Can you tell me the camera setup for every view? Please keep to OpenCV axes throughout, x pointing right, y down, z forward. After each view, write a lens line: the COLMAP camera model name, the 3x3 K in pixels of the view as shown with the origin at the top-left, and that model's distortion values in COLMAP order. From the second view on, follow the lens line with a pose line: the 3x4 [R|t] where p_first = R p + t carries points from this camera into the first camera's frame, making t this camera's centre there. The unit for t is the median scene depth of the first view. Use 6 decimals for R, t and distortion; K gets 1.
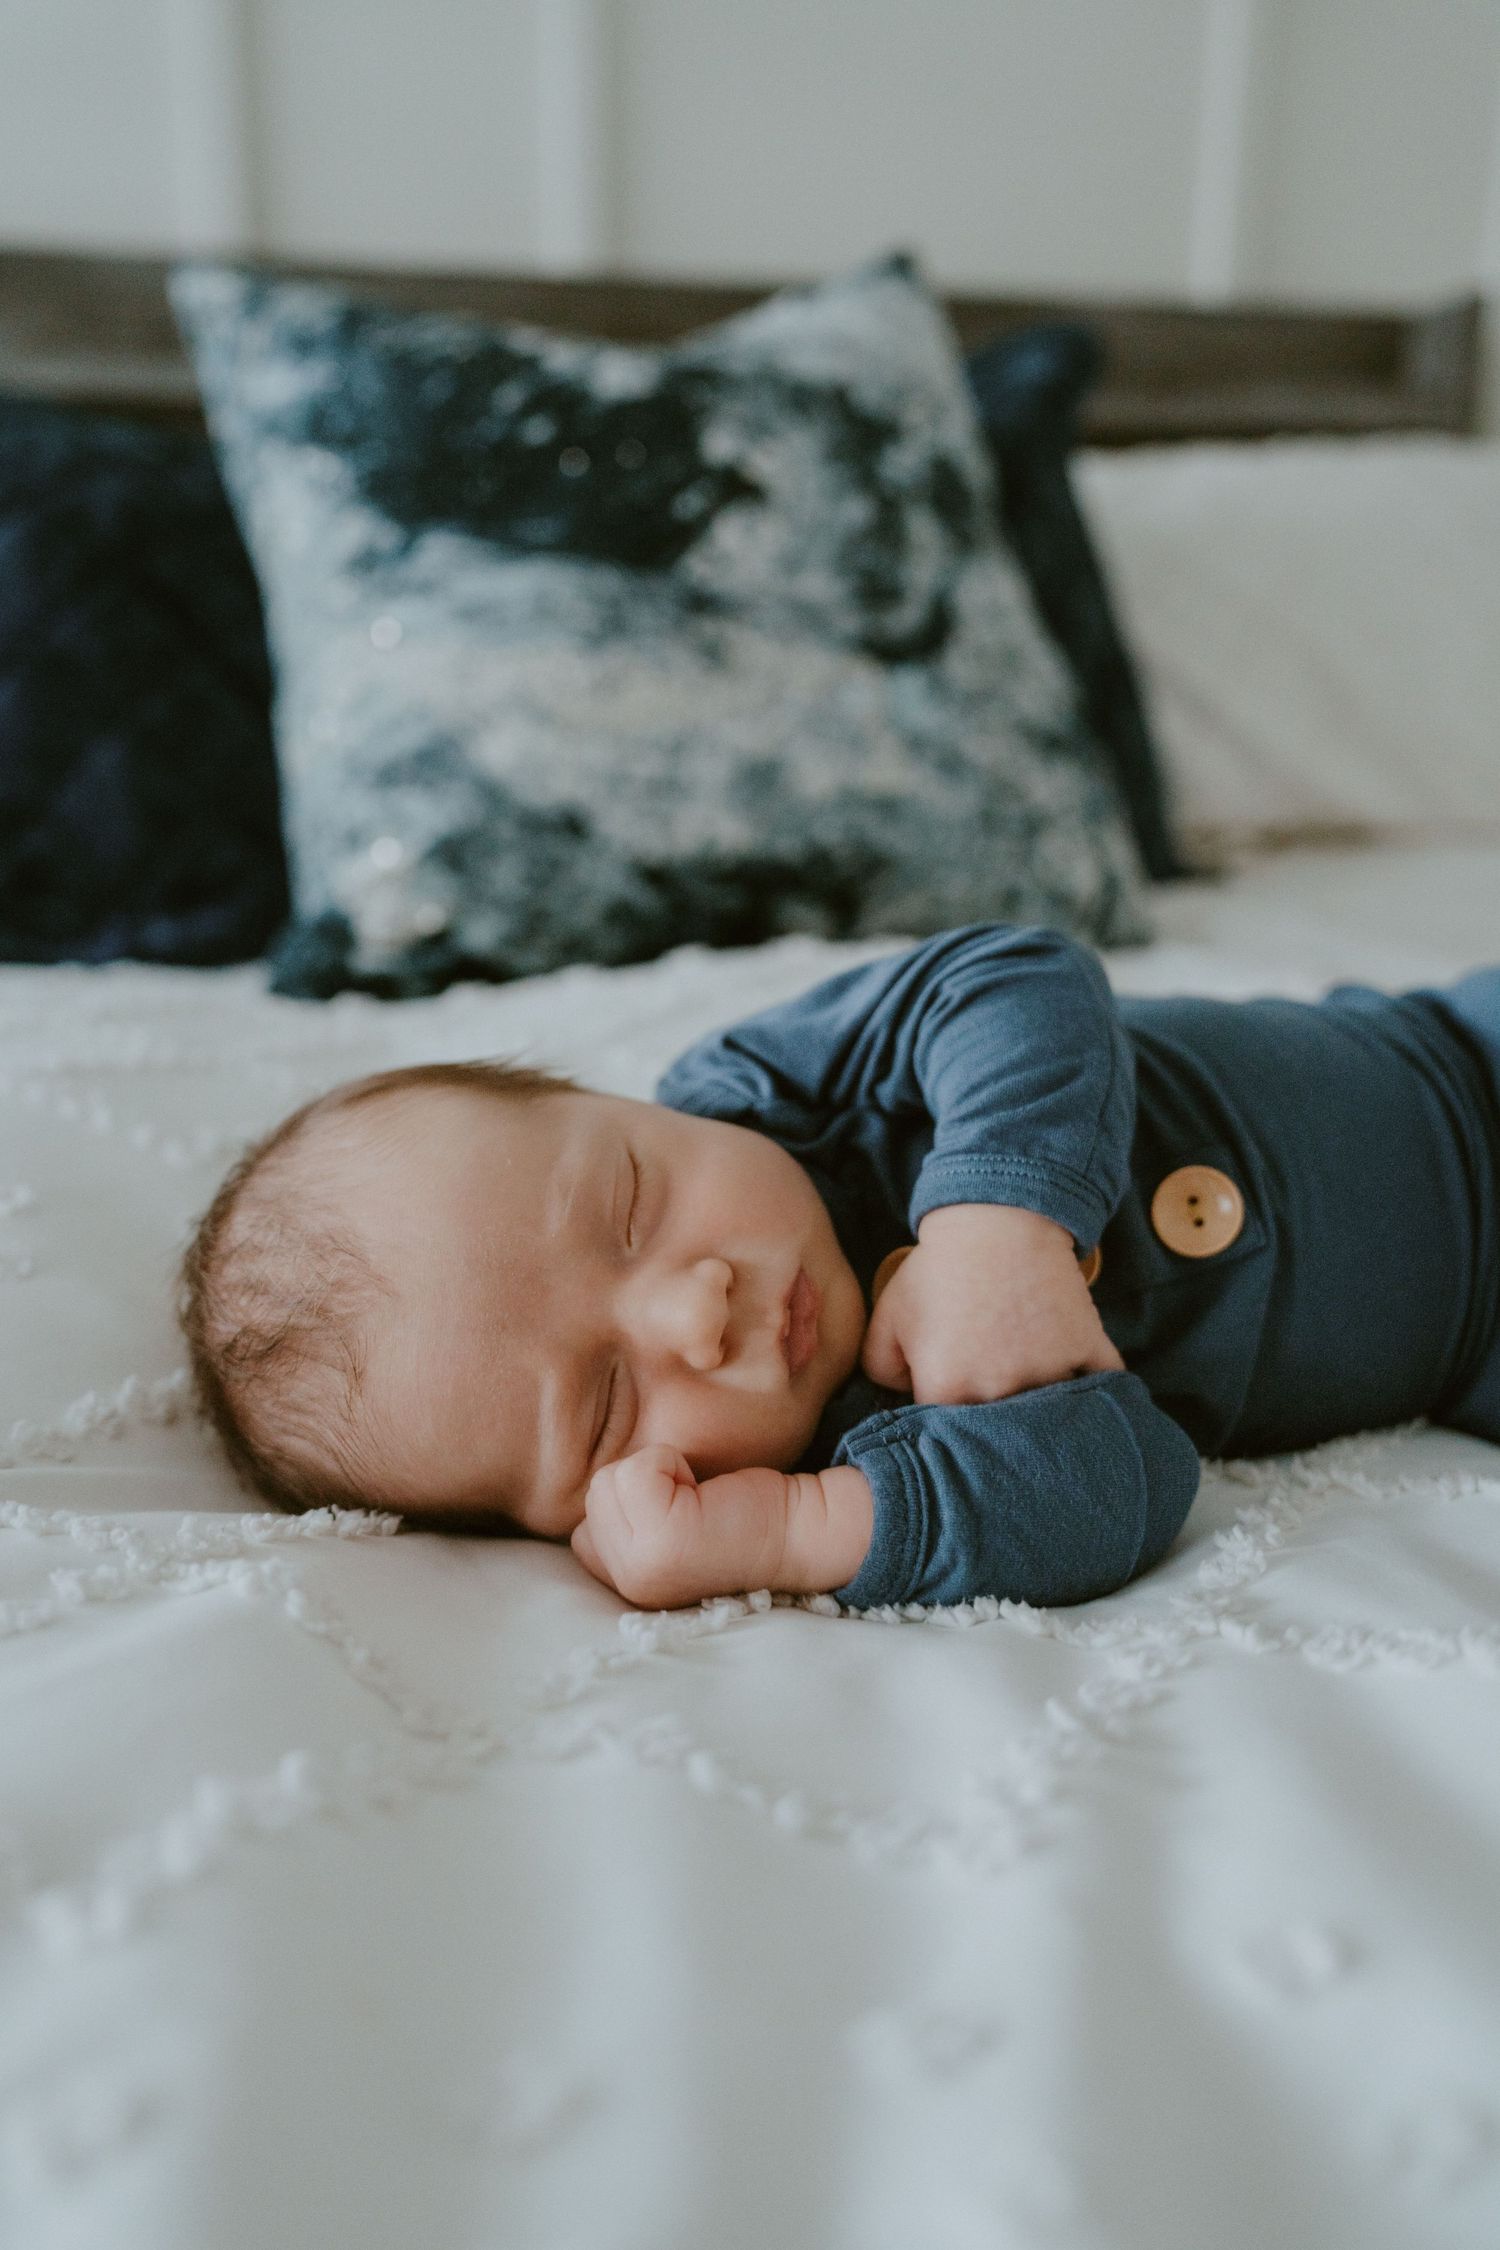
lens RADIAL K [[2027.0, 0, 750.0], [0, 2027.0, 1125.0], [0, 0, 1]] dist [-0.001912, -0.264825]
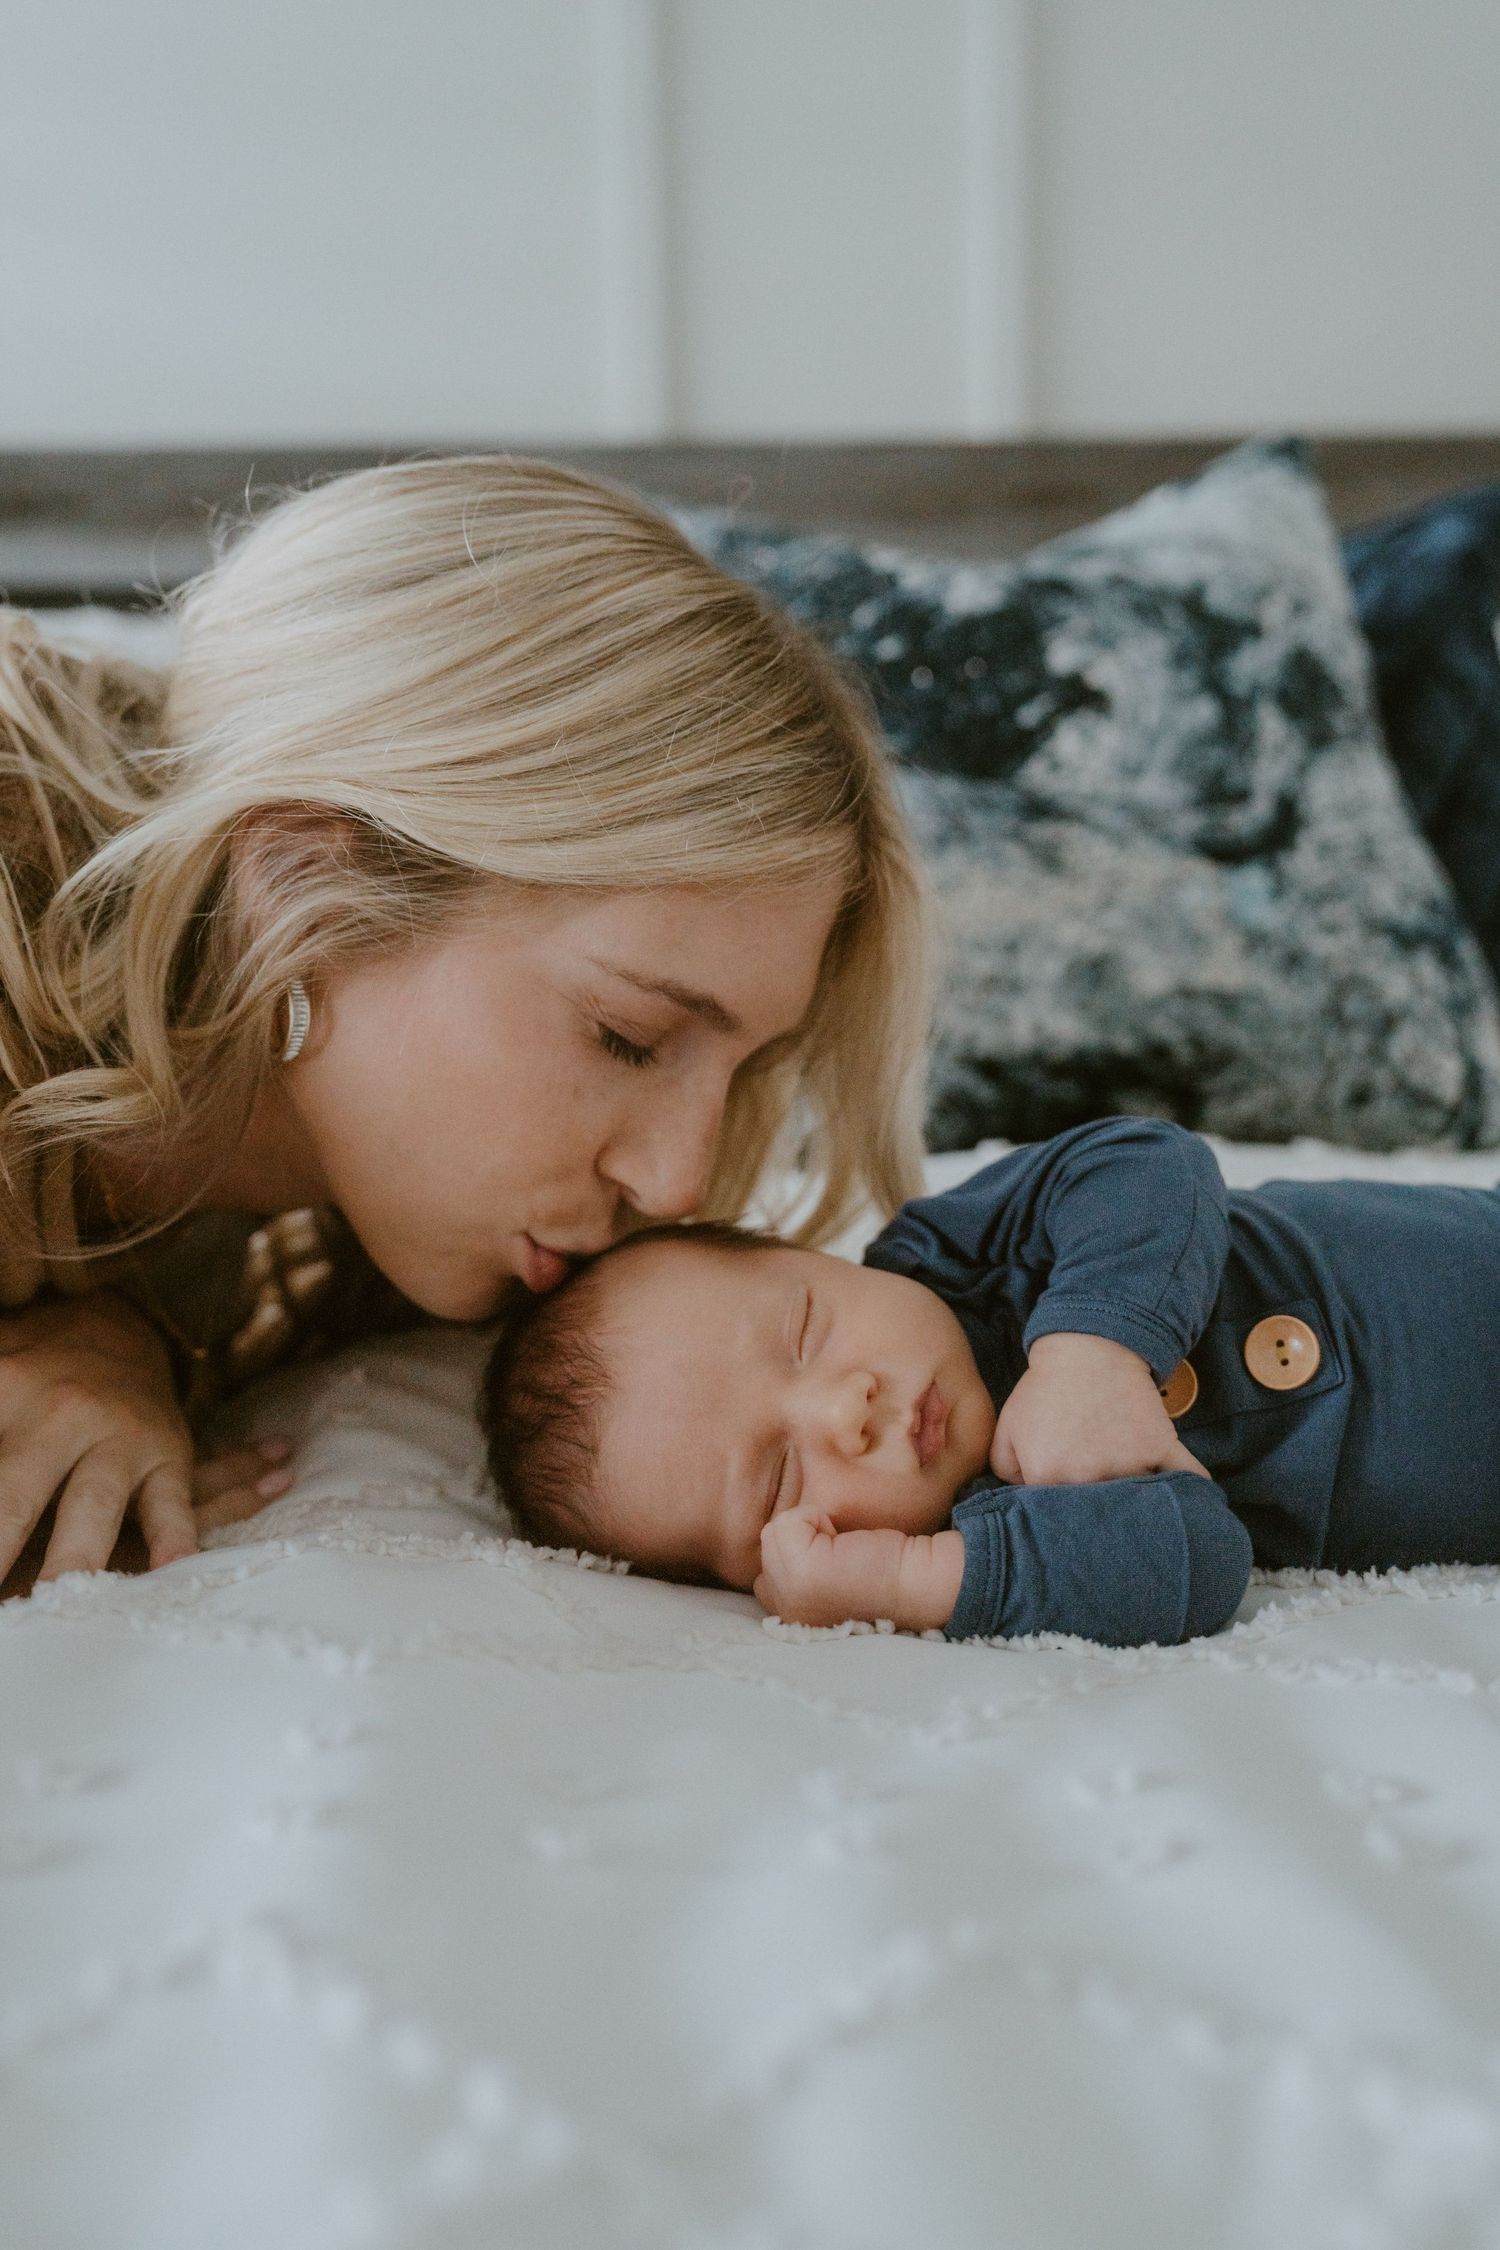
lens RADIAL K [[2648.5, 0, 750.0], [0, 2648.5, 1125.0], [0, 0, 1]] dist [-0.110583, 0.002368]
pose [[0.972874, 0.009998, -0.231118, 0.147731], [-0.032012, 0.995272, -0.091697, 0.032935], [0.229109, 0.096608, 0.968595, -0.333257]]
